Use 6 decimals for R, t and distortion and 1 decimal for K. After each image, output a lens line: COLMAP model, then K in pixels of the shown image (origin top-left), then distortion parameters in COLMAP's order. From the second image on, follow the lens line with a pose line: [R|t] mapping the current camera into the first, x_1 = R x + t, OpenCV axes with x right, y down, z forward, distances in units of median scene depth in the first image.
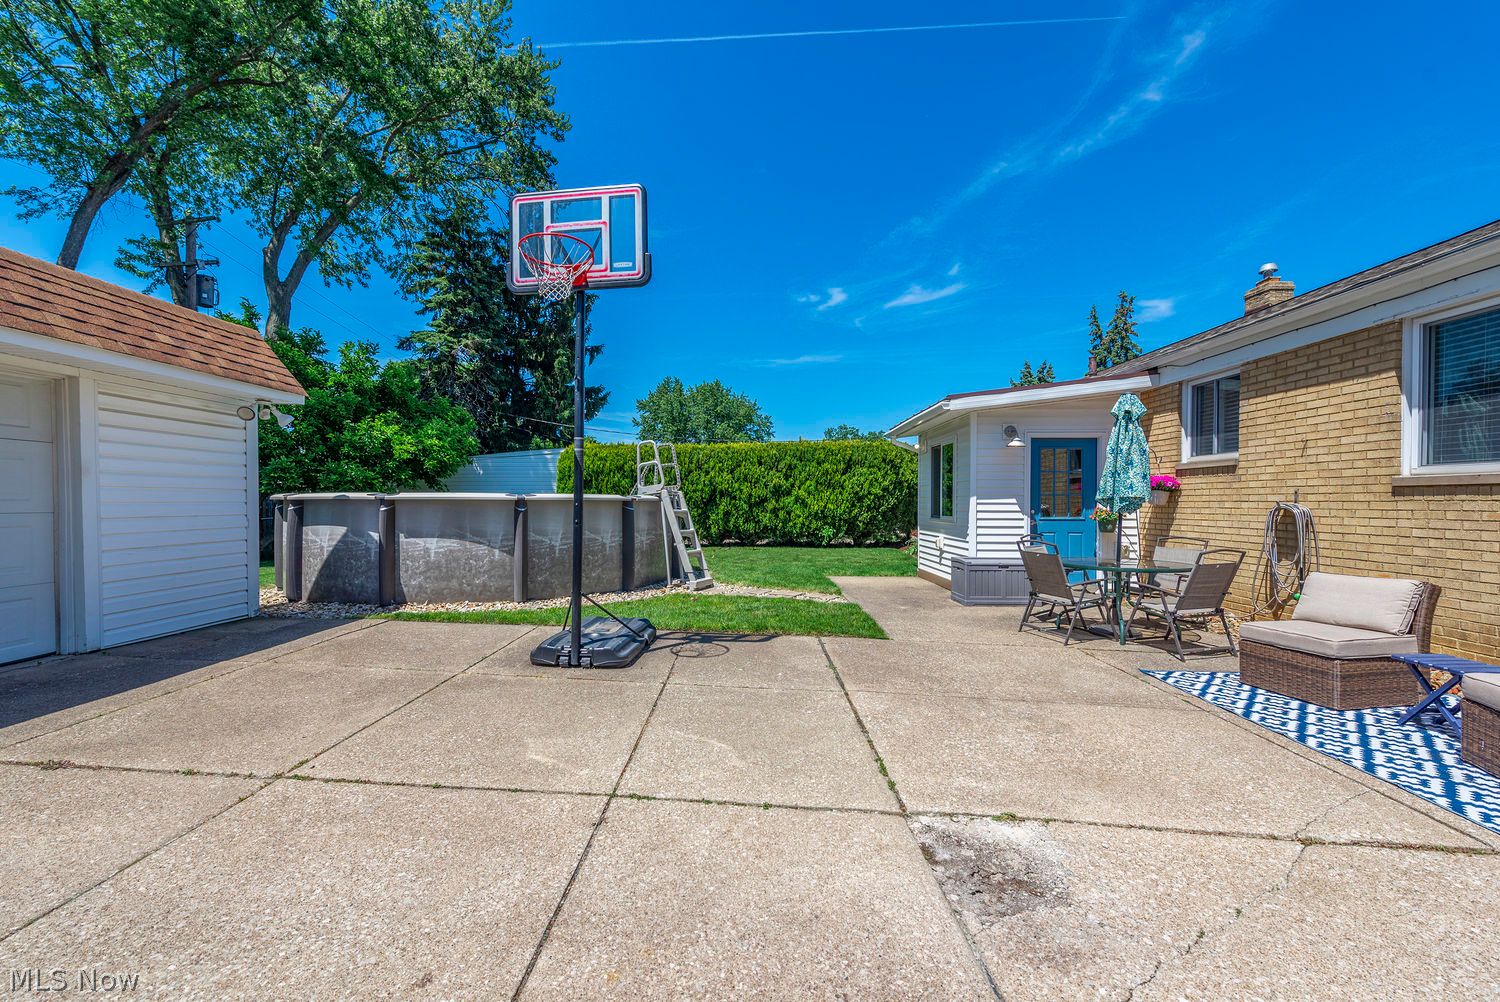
lens RADIAL K [[607.4, 0, 750.2], [0, 607.4, 506.1], [0, 0, 1]] dist [0.018654, -0.007014]
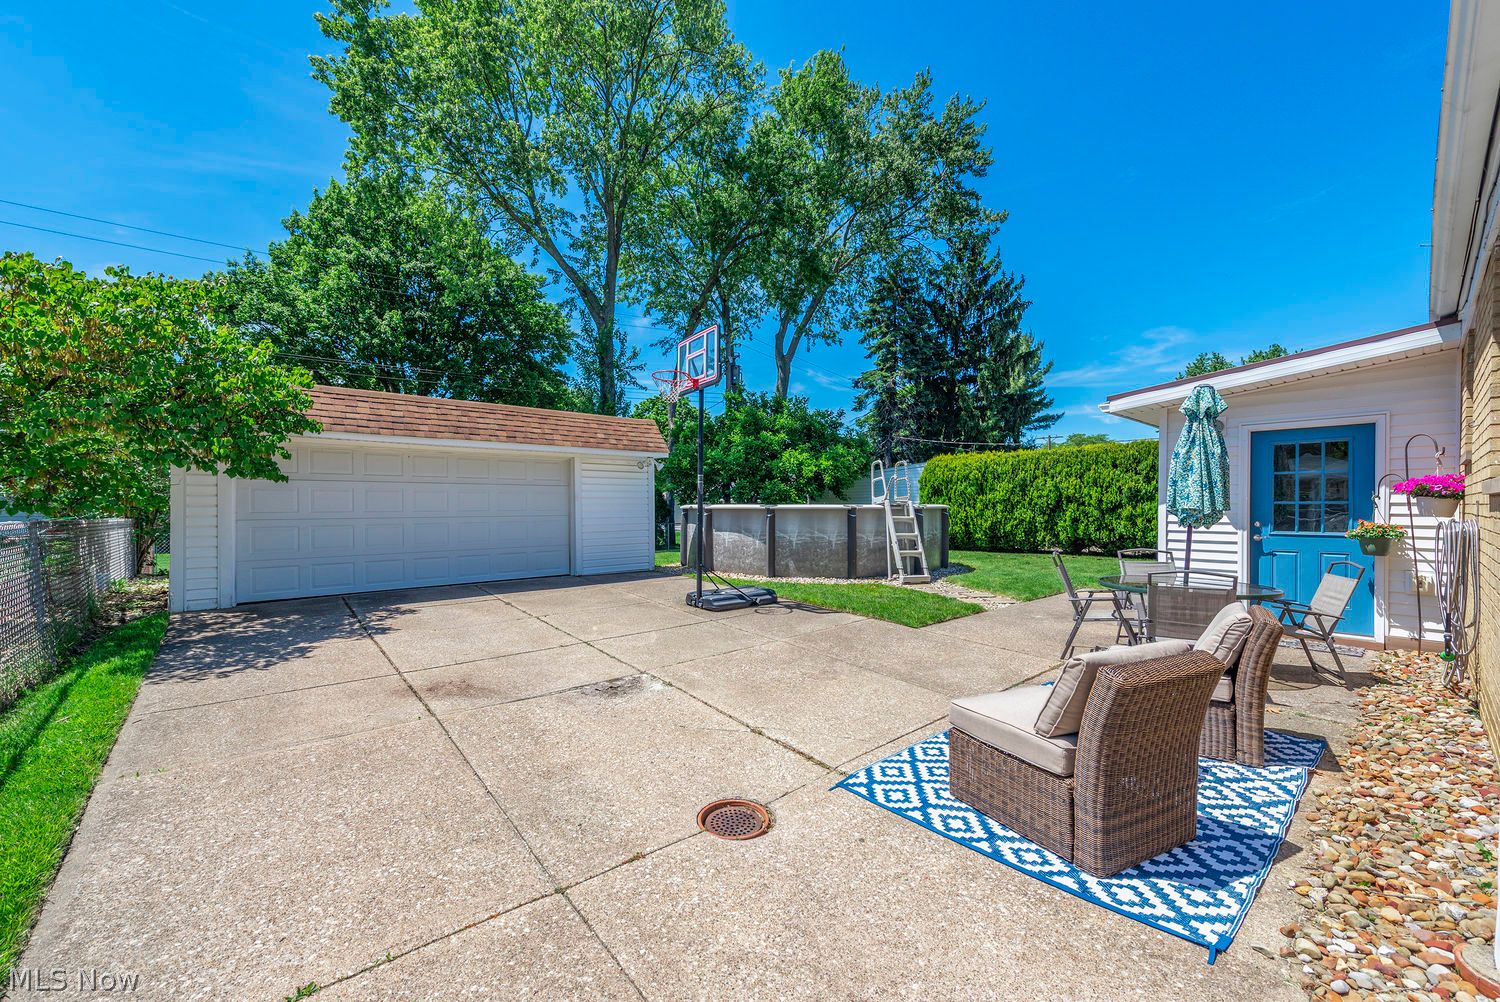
lens RADIAL K [[595.6, 0, 750.6], [0, 595.6, 509.2], [0, 0, 1]] dist [0.021379, -0.000011]
pose [[0.672329, 0.001879, -0.740250, 0.320028], [-0.001692, 0.999998, 0.001001, -0.005138], [0.740250, 0.000580, 0.672331, -0.008701]]
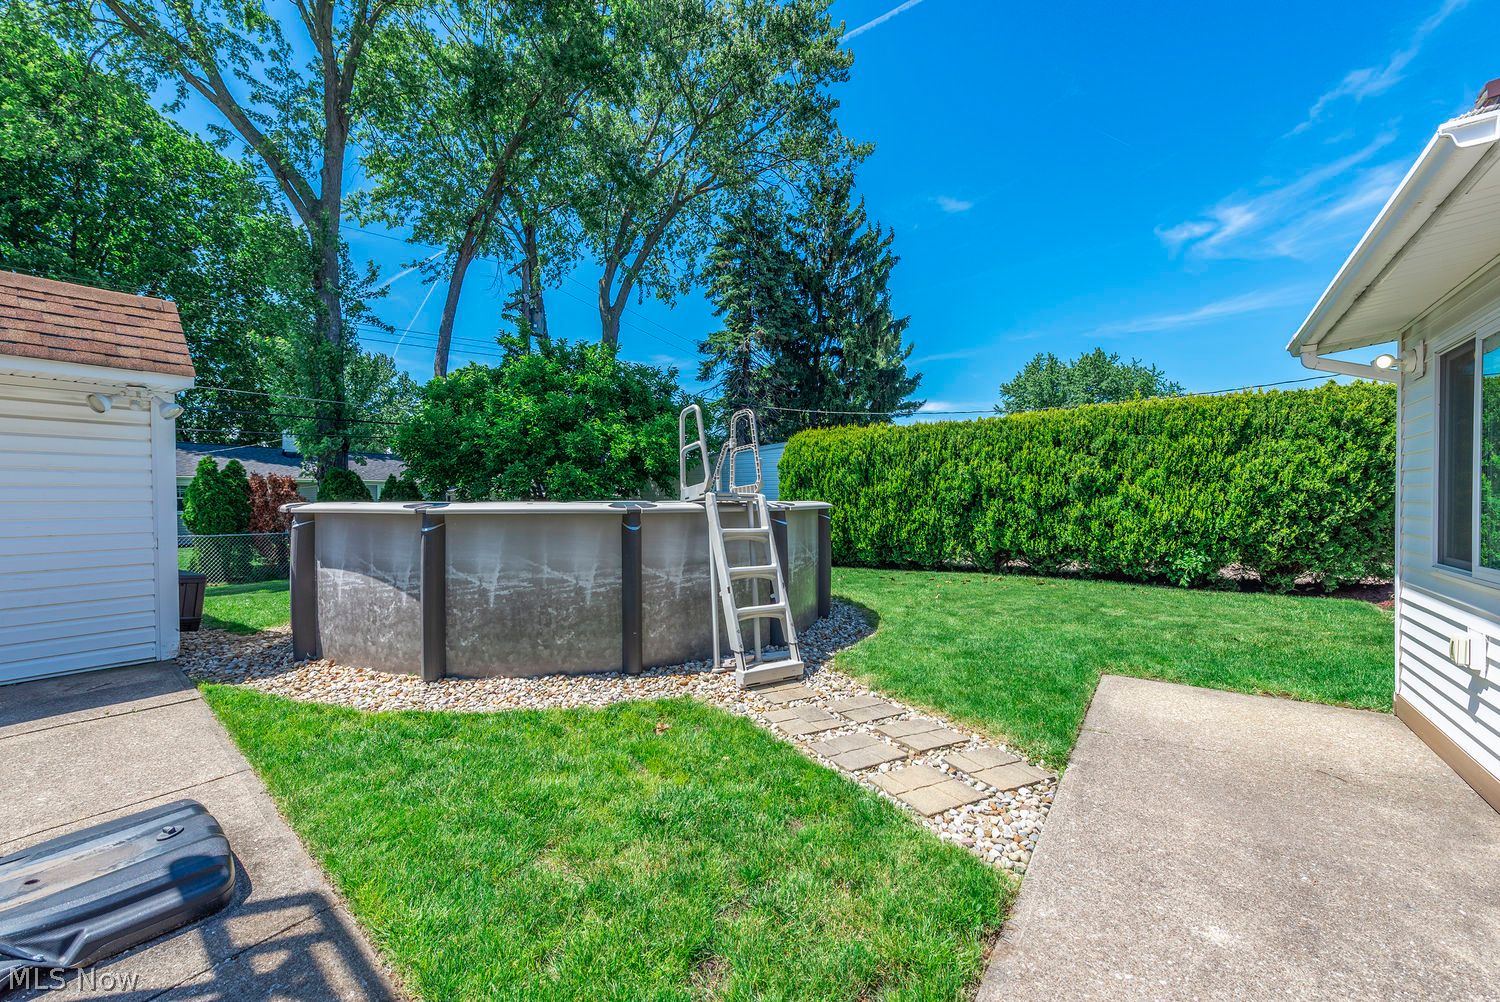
lens RADIAL K [[607.4, 0, 750.2], [0, 607.4, 506.1], [0, 0, 1]] dist [0.018654, -0.007014]
pose [[0.822624, 0.002366, -0.568582, 0.113559], [0.000844, 0.999985, 0.005382, -0.009989], [0.568586, -0.004907, 0.822609, 0.321311]]
